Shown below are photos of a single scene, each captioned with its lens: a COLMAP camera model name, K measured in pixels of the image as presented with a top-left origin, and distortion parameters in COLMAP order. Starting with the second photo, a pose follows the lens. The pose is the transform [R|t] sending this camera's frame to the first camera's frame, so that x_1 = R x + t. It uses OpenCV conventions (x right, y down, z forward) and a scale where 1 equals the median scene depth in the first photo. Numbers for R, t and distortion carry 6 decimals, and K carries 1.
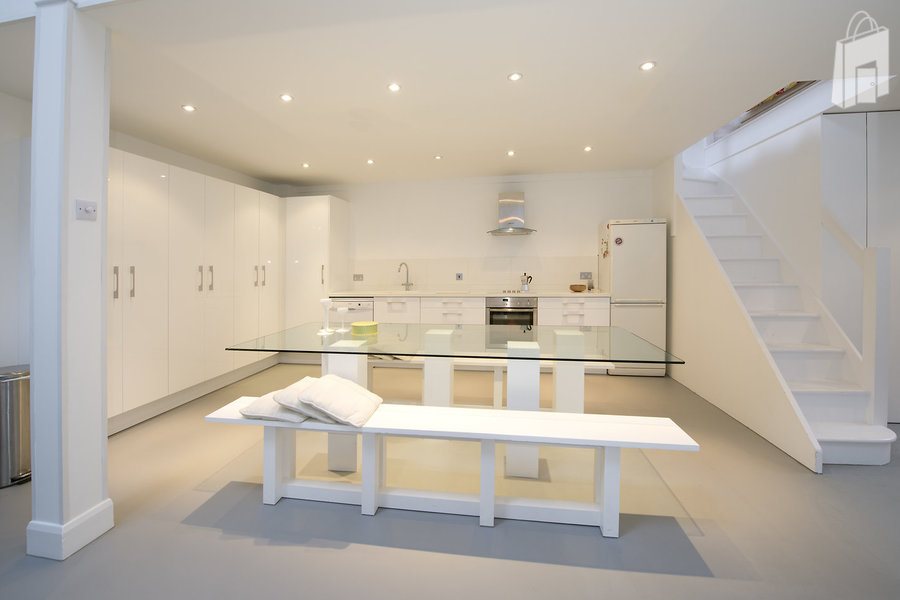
lens RADIAL K [[381.6, 0, 449.6], [0, 381.6, 269.1], [0, 0, 1]] dist [-0.022719, -0.000004]
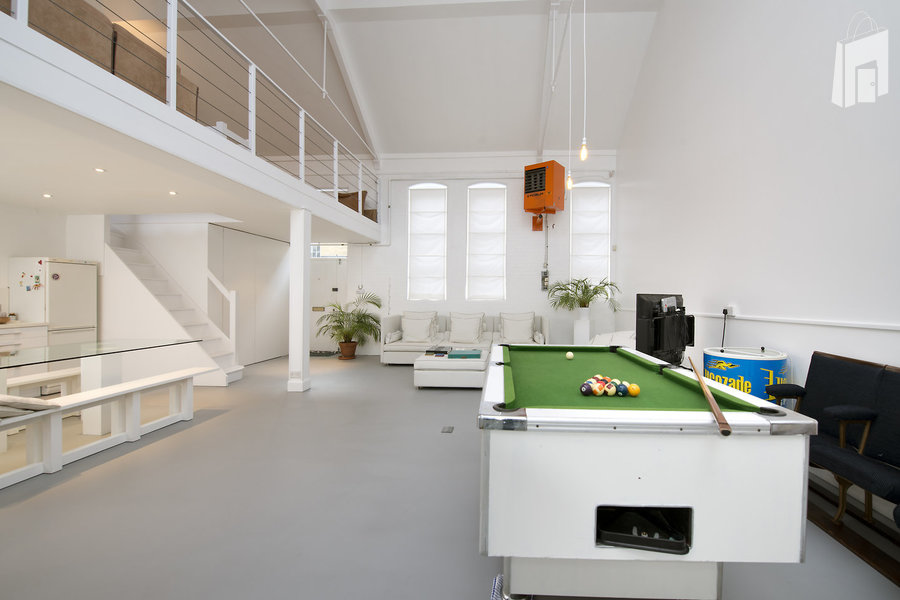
lens RADIAL K [[396.3, 0, 451.2], [0, 396.3, 282.7], [0, 0, 1]] dist [-0.026221, 0.000195]
pose [[-0.006849, 0.045873, 0.998924, -0.765457], [0.008540, 0.998913, -0.045814, 0.009386], [-0.999940, 0.008218, -0.007233, -0.206159]]
